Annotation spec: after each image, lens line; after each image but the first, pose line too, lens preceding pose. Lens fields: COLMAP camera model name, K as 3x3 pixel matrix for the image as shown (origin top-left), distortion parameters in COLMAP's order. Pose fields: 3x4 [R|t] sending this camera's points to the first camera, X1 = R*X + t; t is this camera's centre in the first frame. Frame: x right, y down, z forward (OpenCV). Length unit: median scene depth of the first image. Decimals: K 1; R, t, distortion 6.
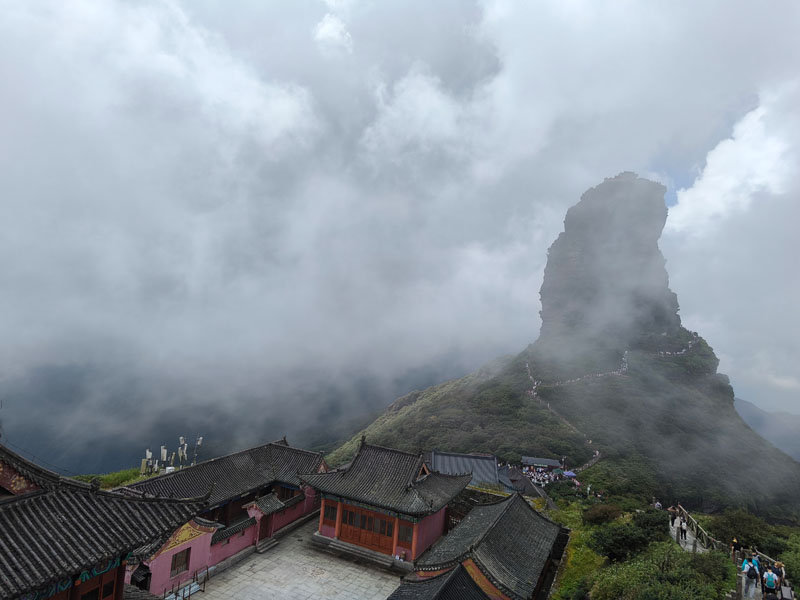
lens RADIAL K [[538.2, 0, 391.9], [0, 538.2, 300.1], [0, 0, 1]] dist [0.072183, -0.010387]
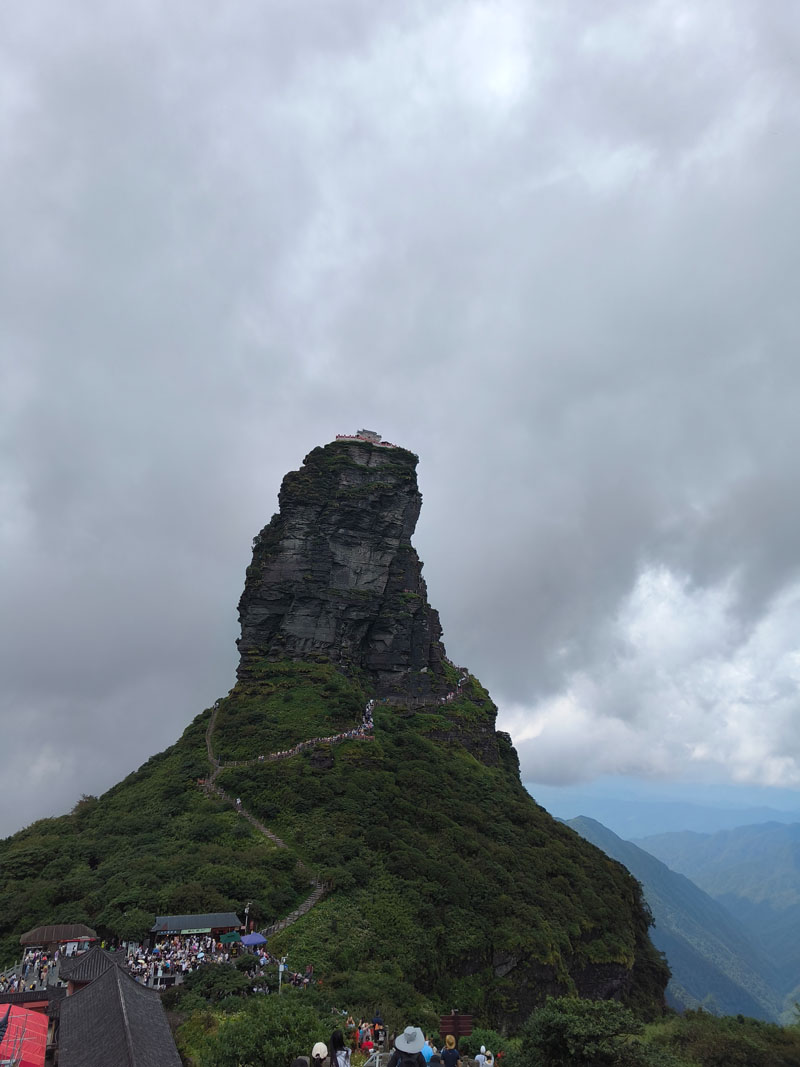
lens RADIAL K [[717.9, 0, 390.9], [0, 717.9, 525.4], [0, 0, 1]] dist [0.072183, -0.010387]
pose [[0.914781, 0.065424, 0.398617, 0.128050], [0.026629, 0.974884, -0.221116, 0.092971], [-0.403072, 0.212887, 0.890063, 0.256933]]
